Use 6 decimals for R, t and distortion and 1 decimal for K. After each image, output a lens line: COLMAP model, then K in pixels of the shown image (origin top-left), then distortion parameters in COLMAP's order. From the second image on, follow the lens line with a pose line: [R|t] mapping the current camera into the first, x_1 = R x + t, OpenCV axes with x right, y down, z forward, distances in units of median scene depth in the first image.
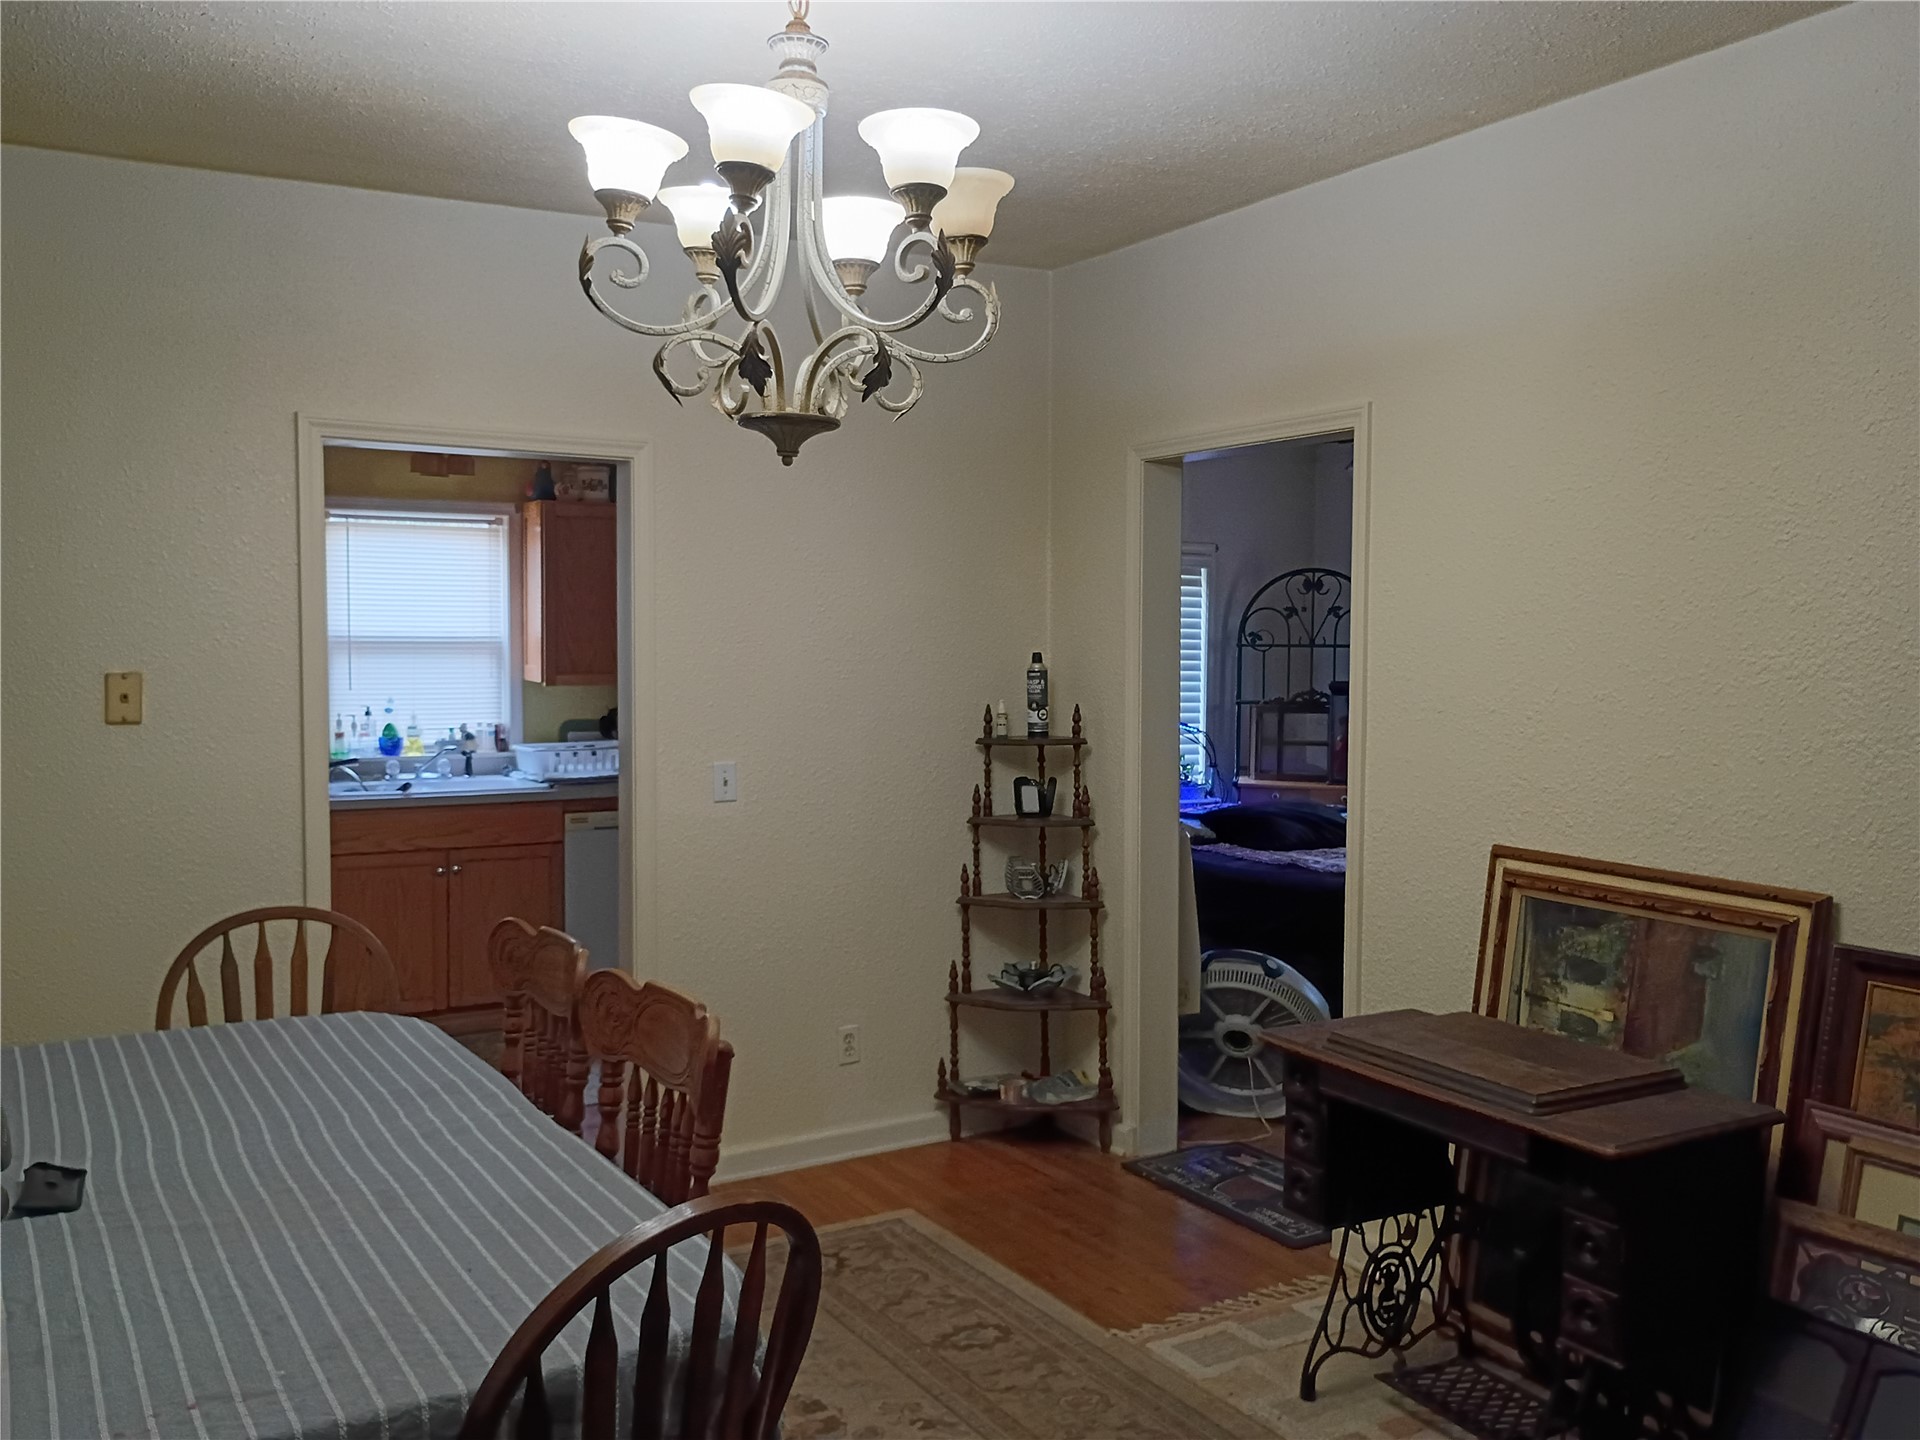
lens RADIAL K [[1663.7, 0, 954.6], [0, 1663.7, 745.4], [0, 0, 1]] dist [0.064544, -0.079349]
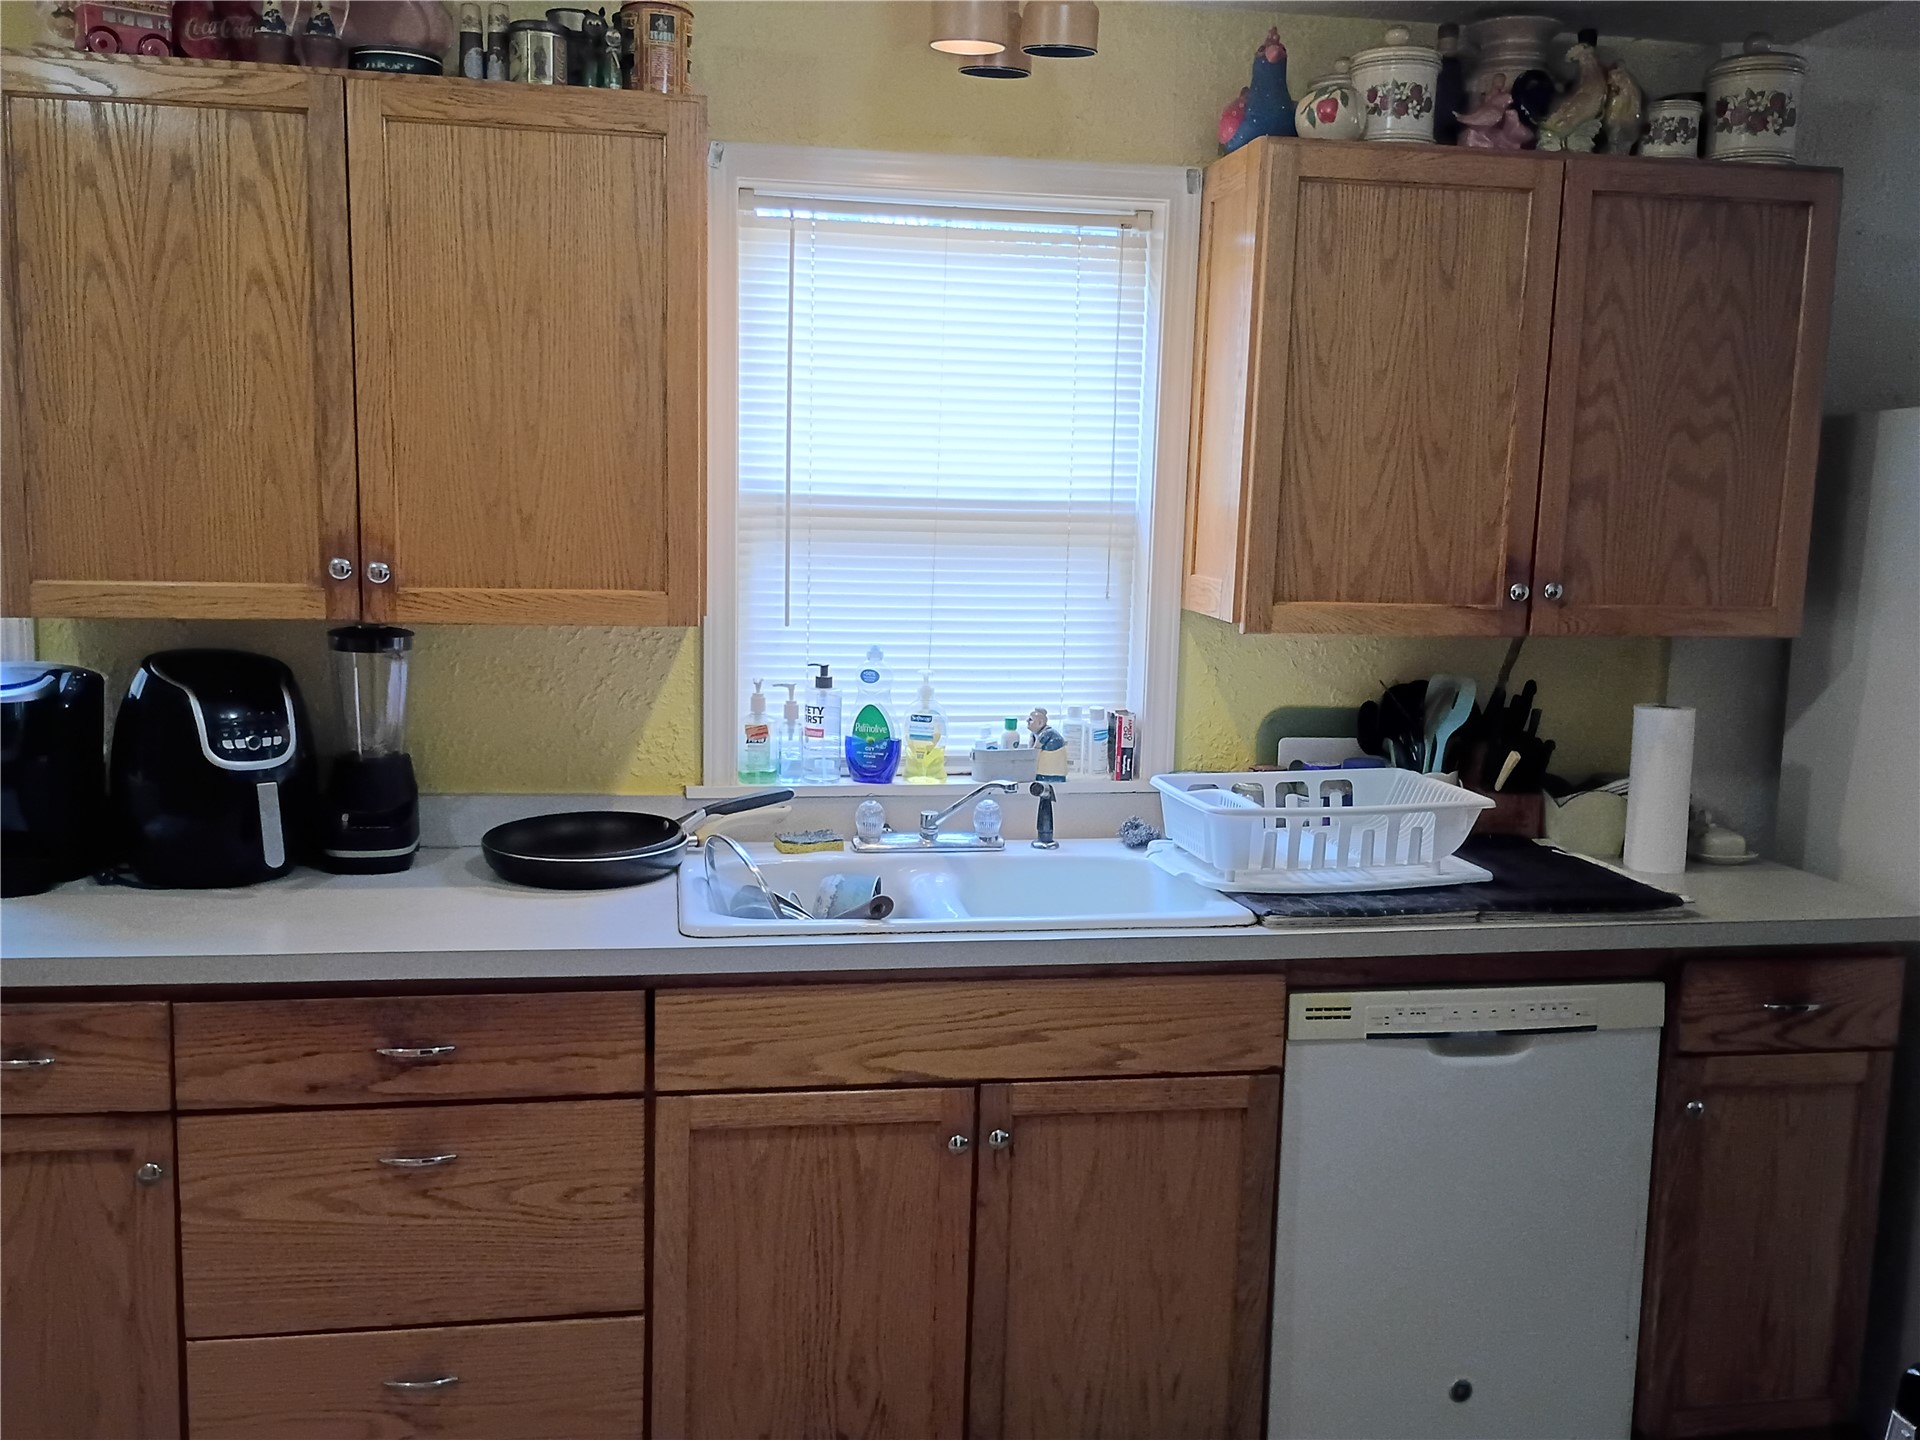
lens RADIAL K [[1663.7, 0, 939.2], [0, 1663.7, 721.9], [0, 0, 1]] dist [0.064544, -0.079349]
pose [[0.937422, 0.062326, -0.342571, -0.192451], [-0.039814, 0.996583, 0.072366, -0.043384], [0.345911, -0.054198, 0.936701, 0.663614]]
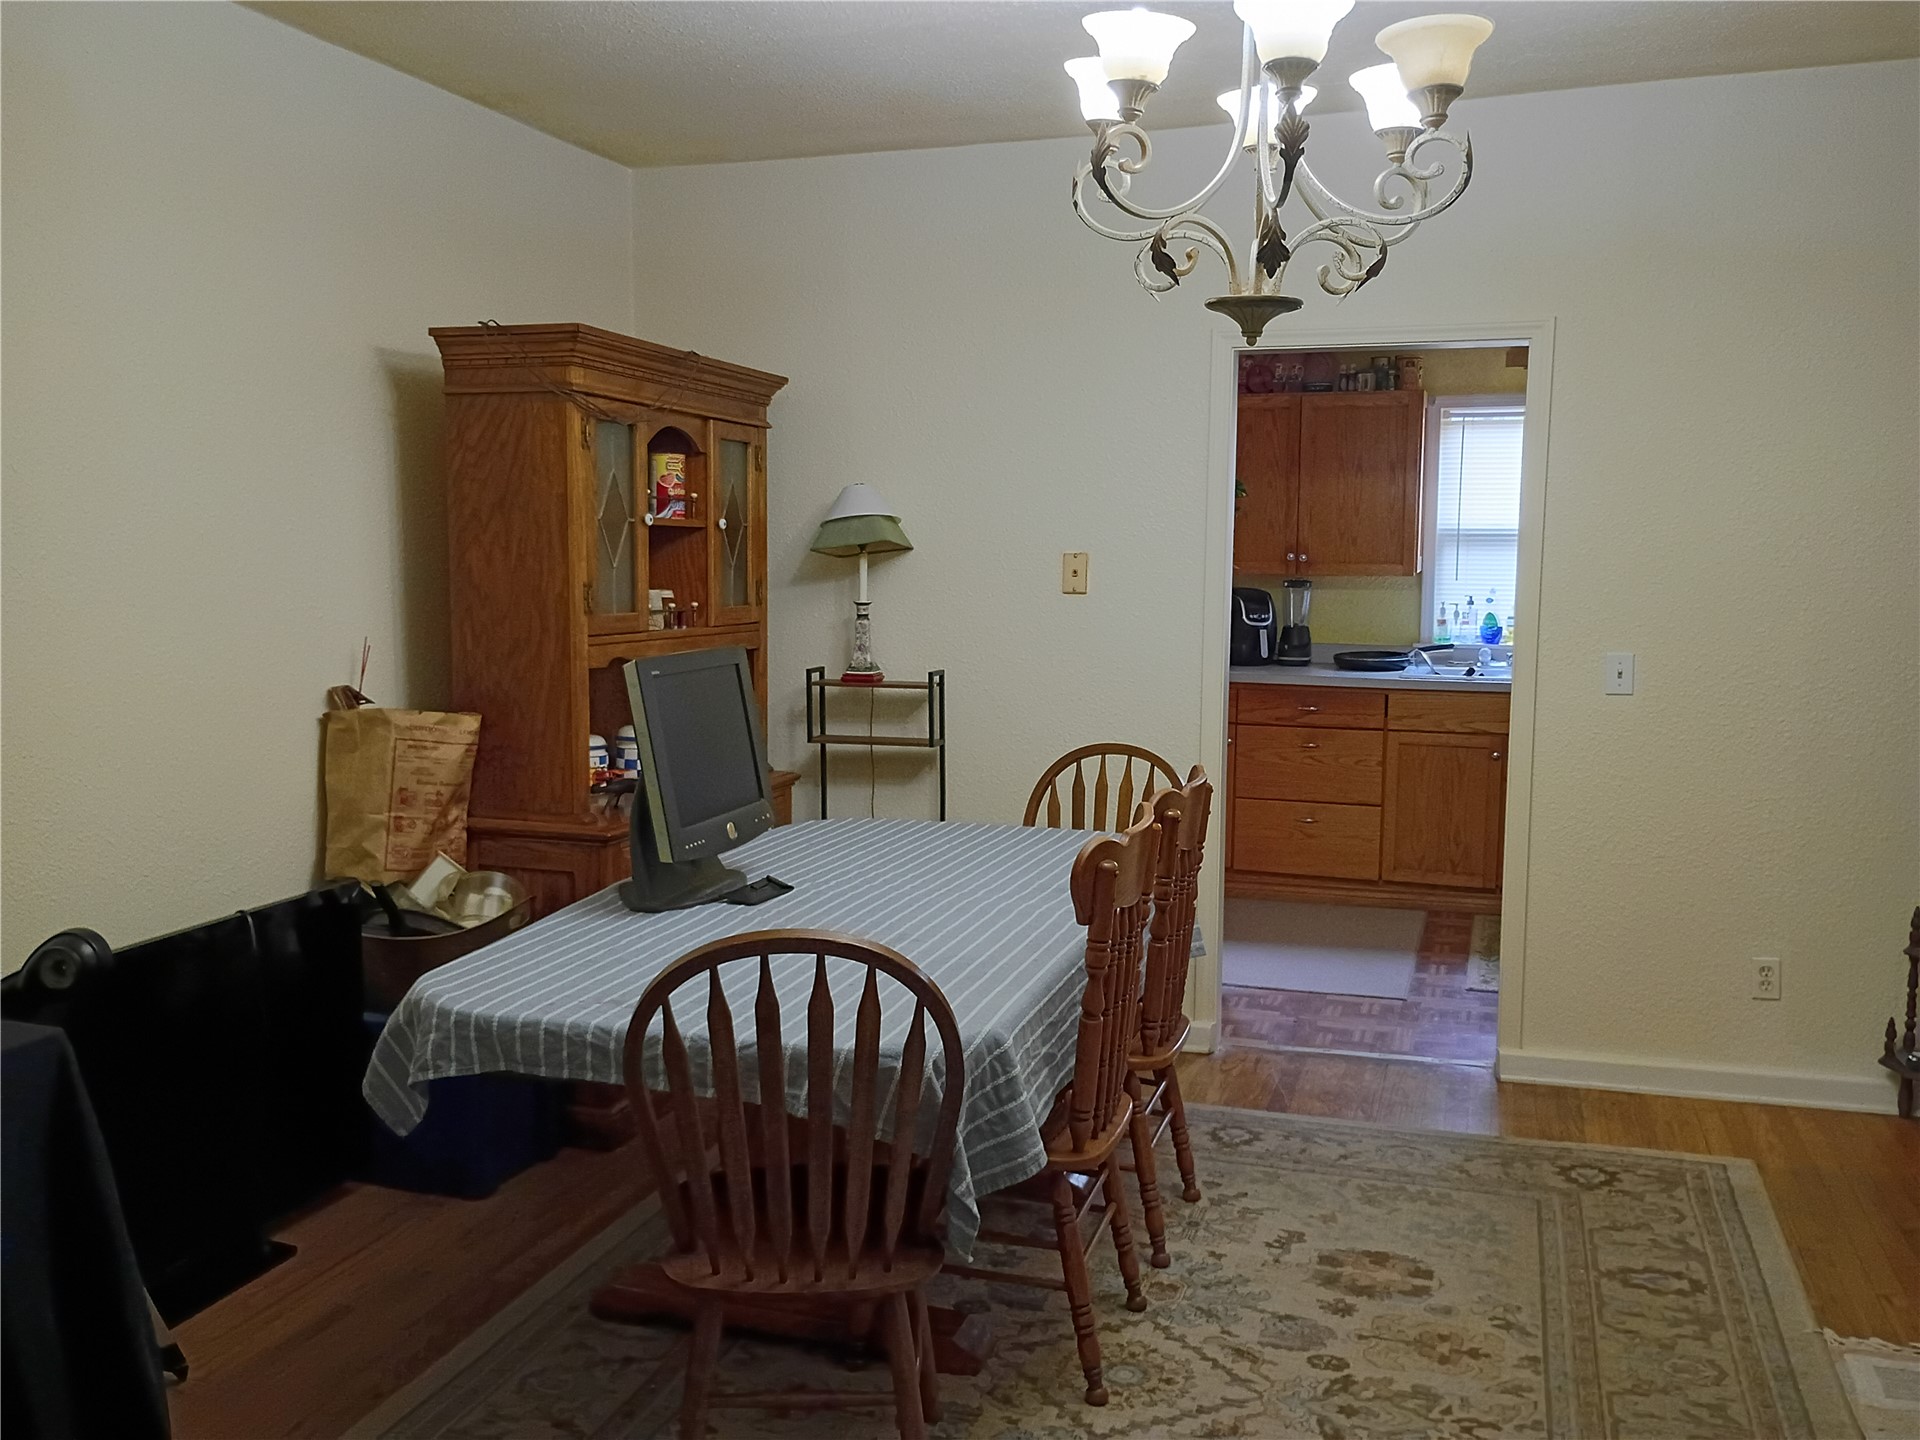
lens RADIAL K [[1663.7, 0, 958.7], [0, 1663.7, 725.6], [0, 0, 1]] dist [0.064544, -0.079349]
pose [[0.664781, 0.081448, -0.742585, 0.240870], [-0.049088, 0.996653, 0.065370, 0.005403], [0.745424, -0.007005, 0.666554, 0.060772]]
